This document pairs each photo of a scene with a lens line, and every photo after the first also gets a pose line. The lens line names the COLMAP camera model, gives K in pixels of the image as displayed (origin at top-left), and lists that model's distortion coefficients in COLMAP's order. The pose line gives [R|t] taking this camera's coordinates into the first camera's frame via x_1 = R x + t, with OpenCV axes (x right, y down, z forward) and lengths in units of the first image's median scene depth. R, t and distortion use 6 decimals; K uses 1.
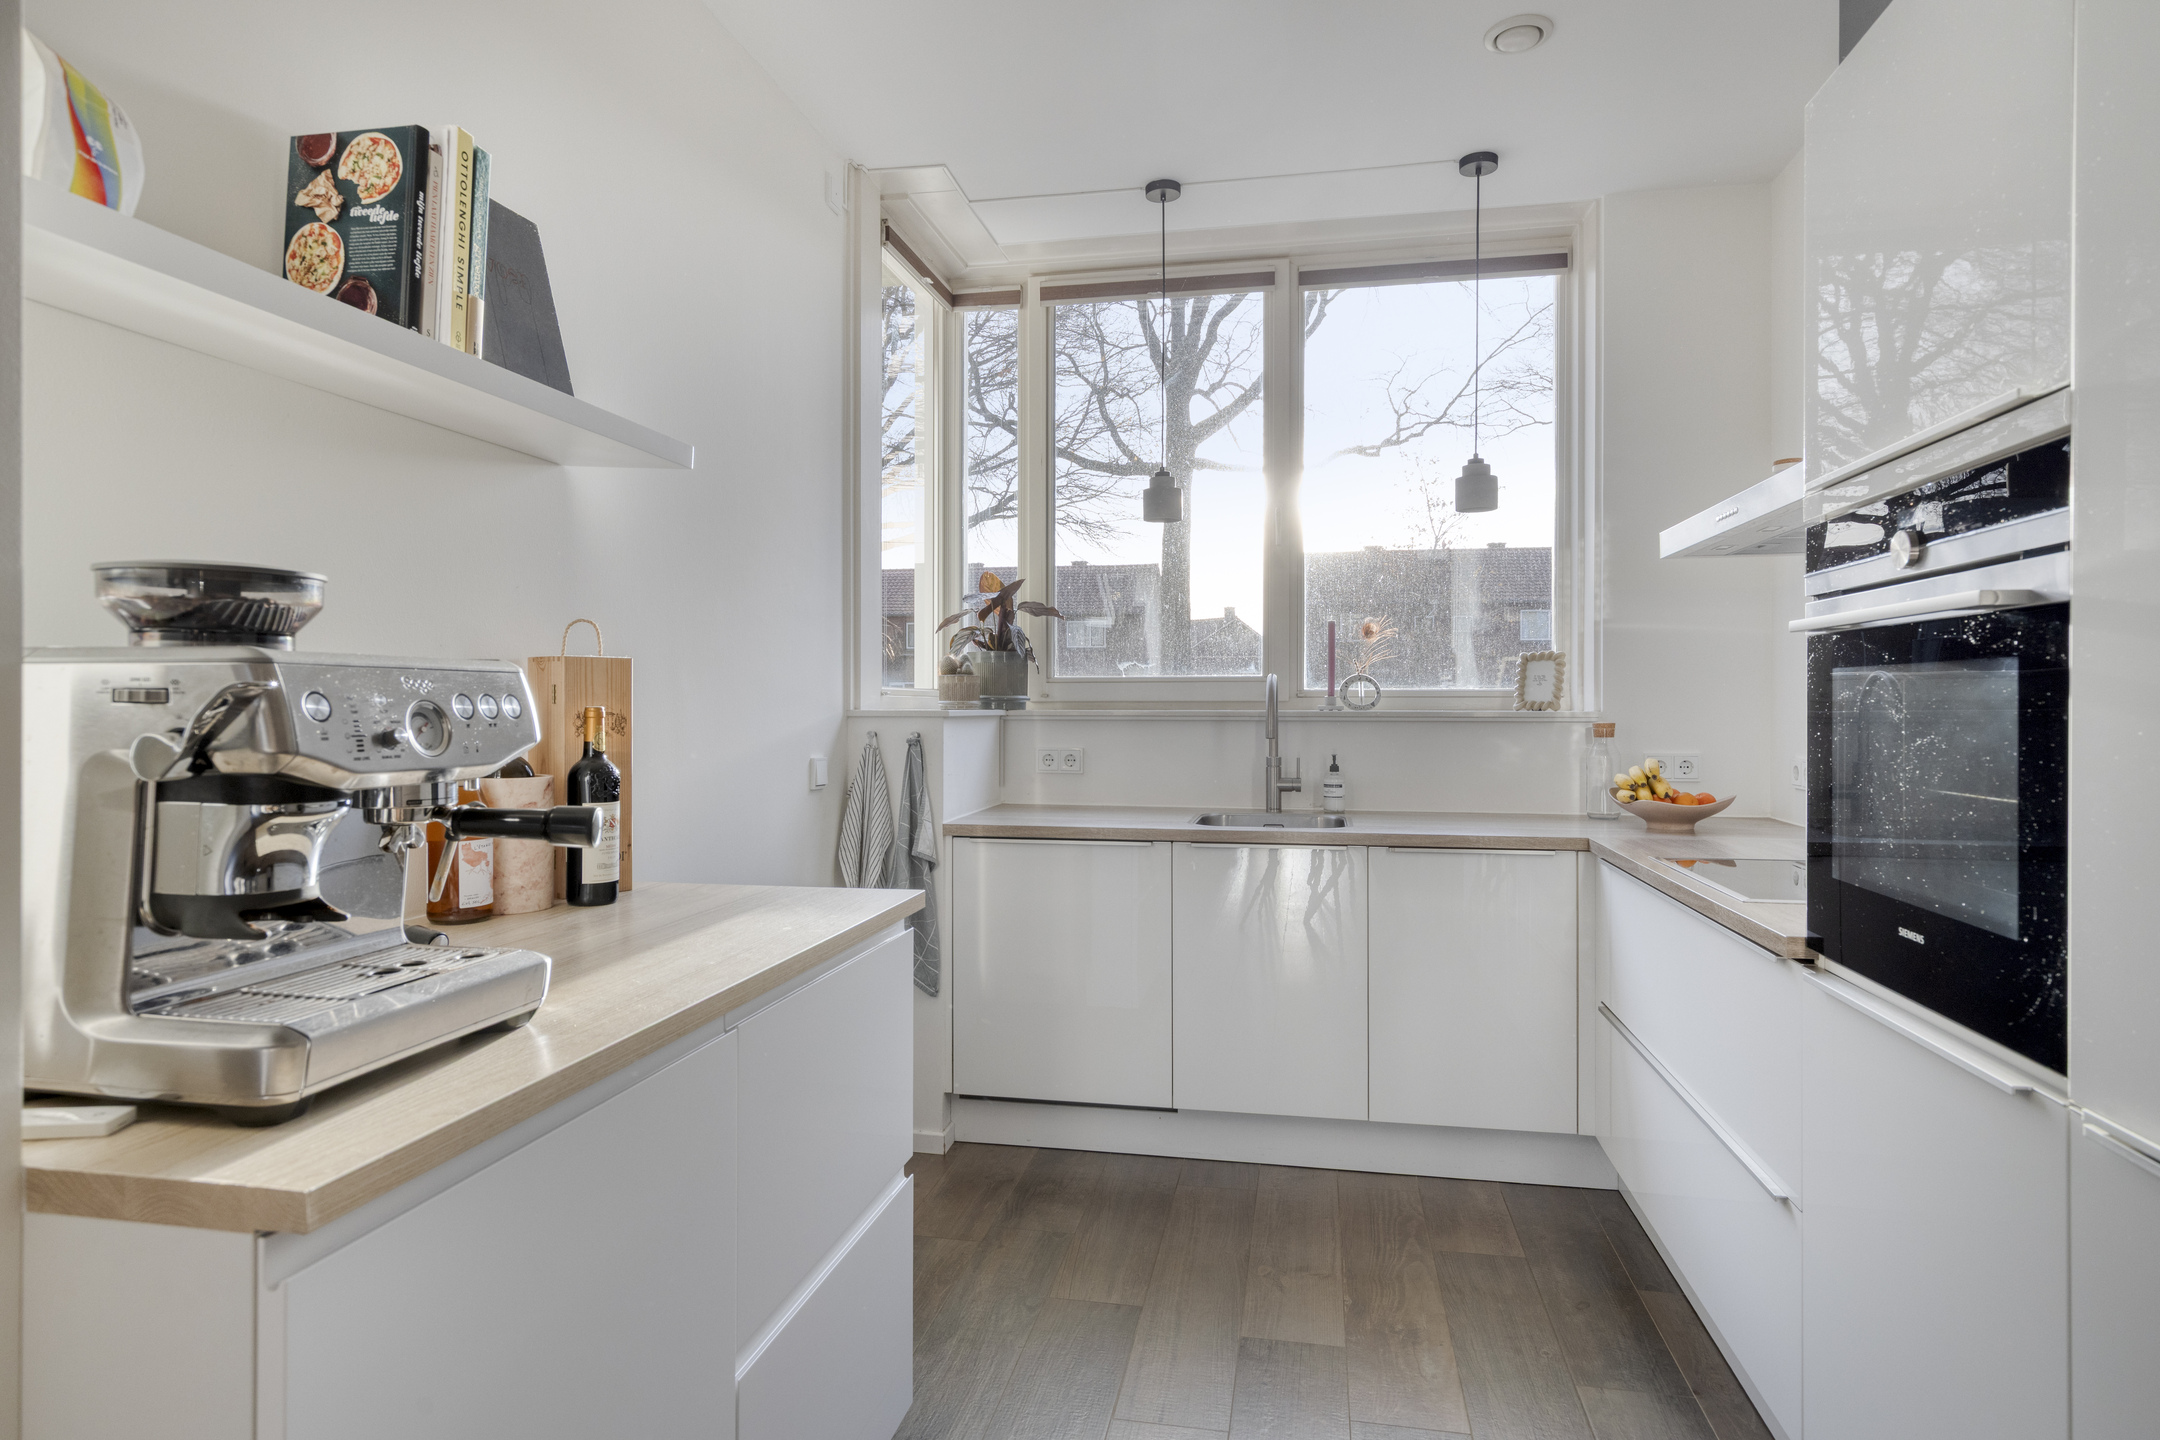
lens RADIAL K [[1176.2, 0, 1082.8], [0, 1176.2, 704.4], [0, 0, 1]] dist [-0.007170, -0.000612]
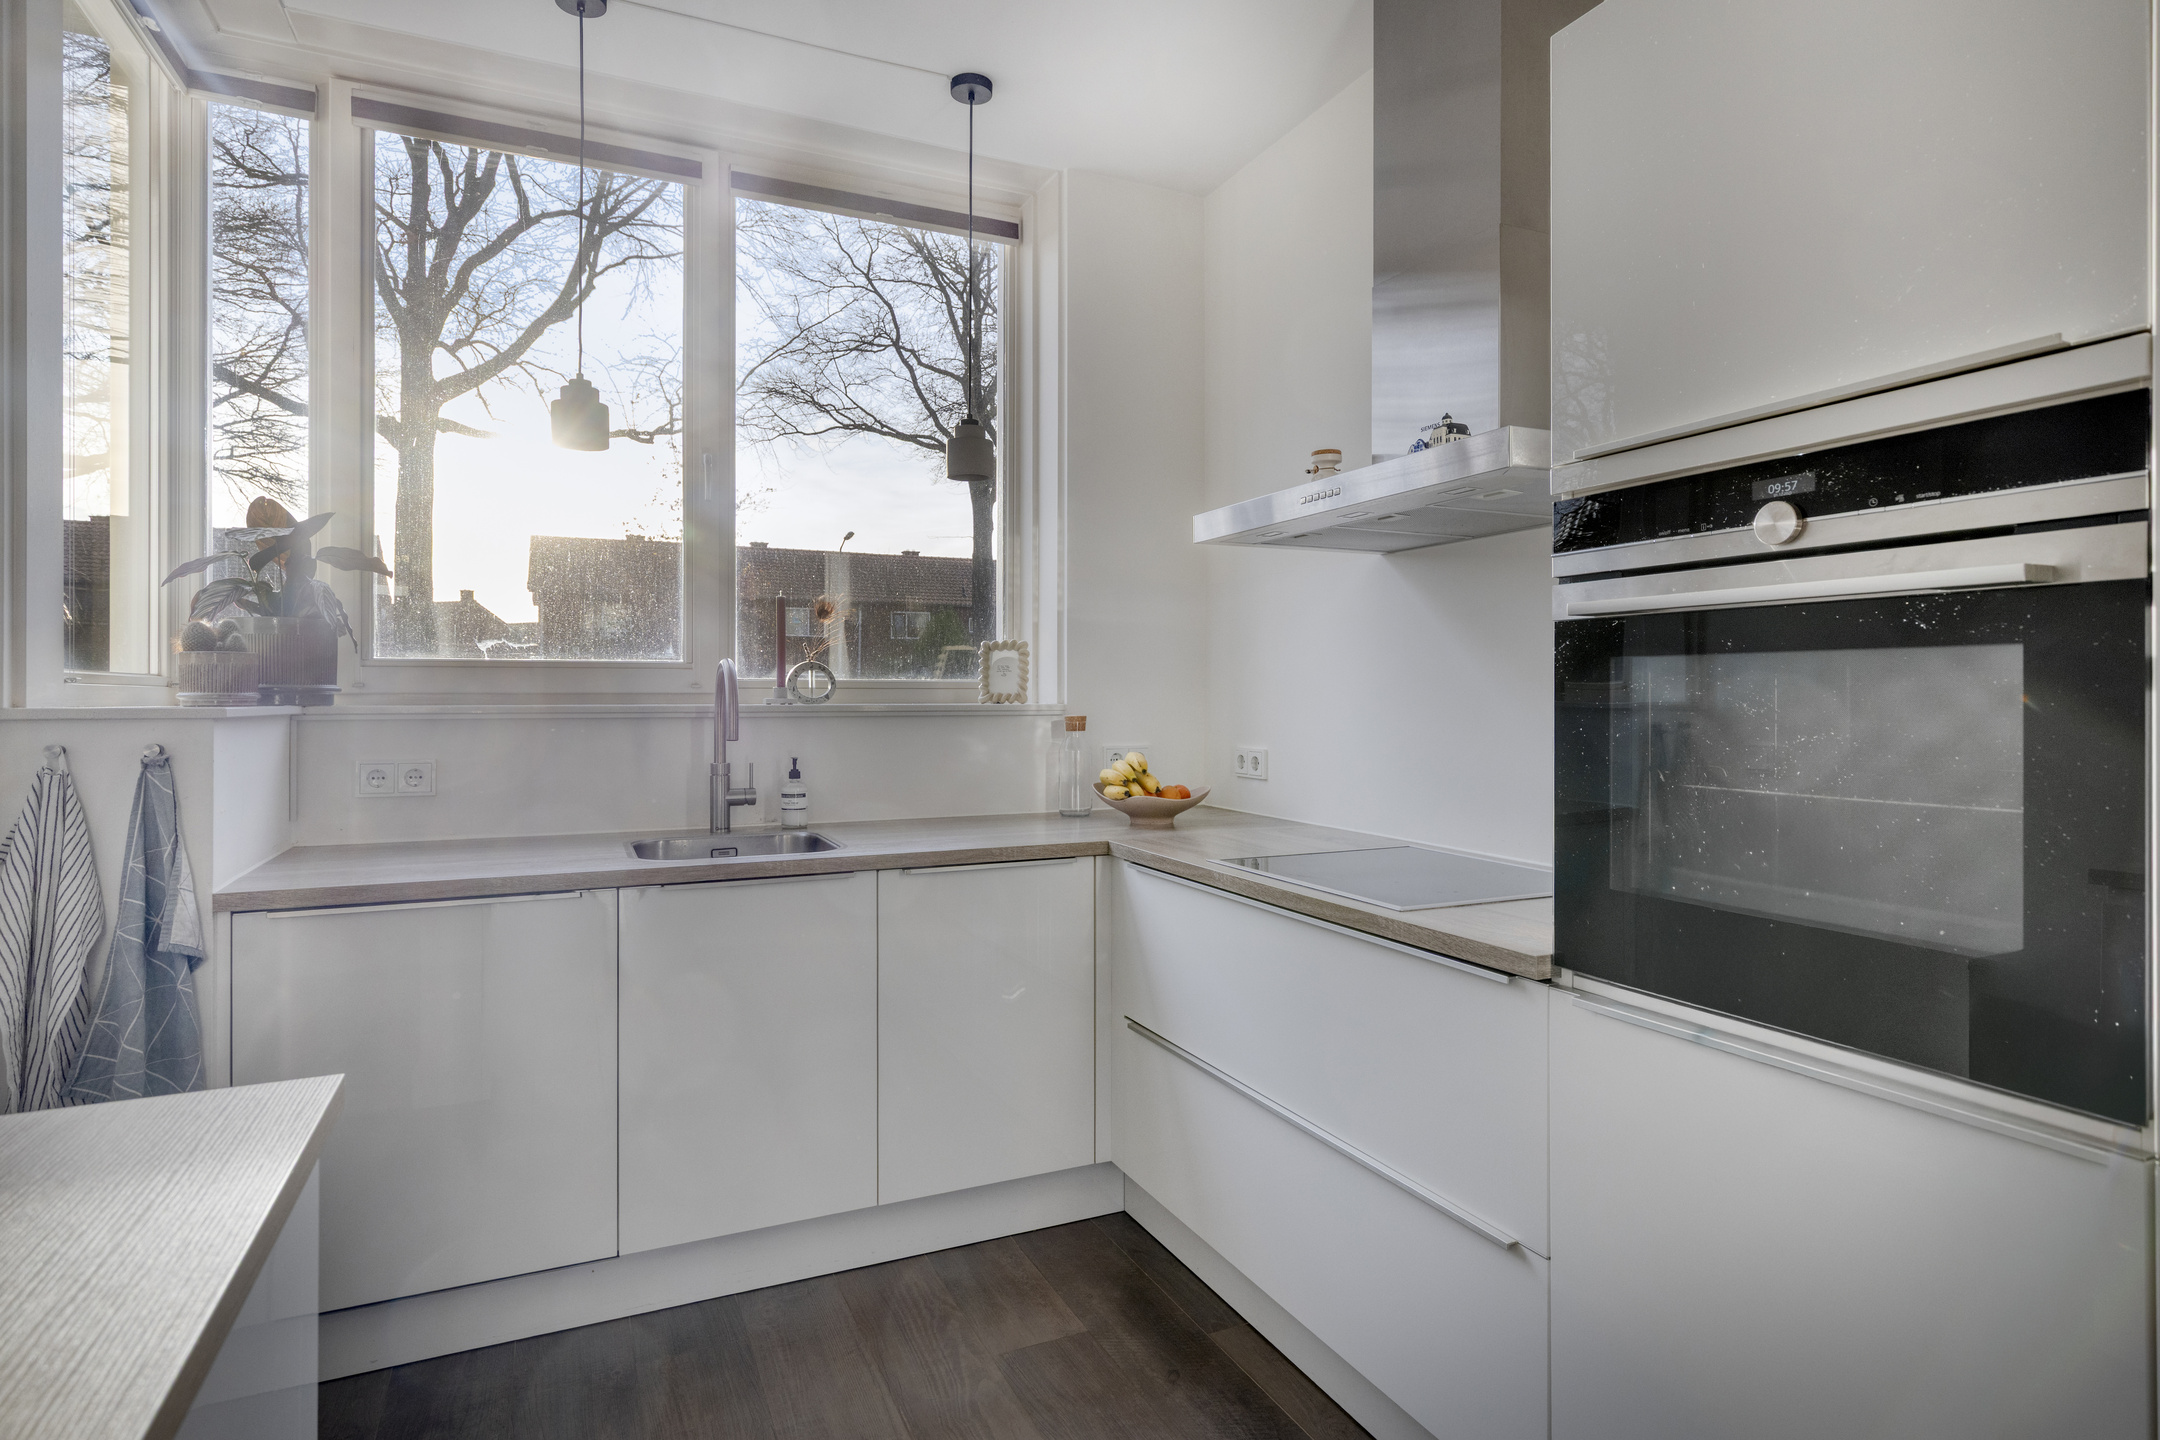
lens RADIAL K [[1127.1, 0, 1077.0], [0, 1127.1, 694.0], [0, 0, 1]] dist [0.001994, 0.000386]
pose [[0.811562, -0.000098, 0.584266, -0.089718], [0.001120, 0.999998, -0.001389, -0.000907], [-0.584265, 0.001781, 0.811561, 0.241383]]
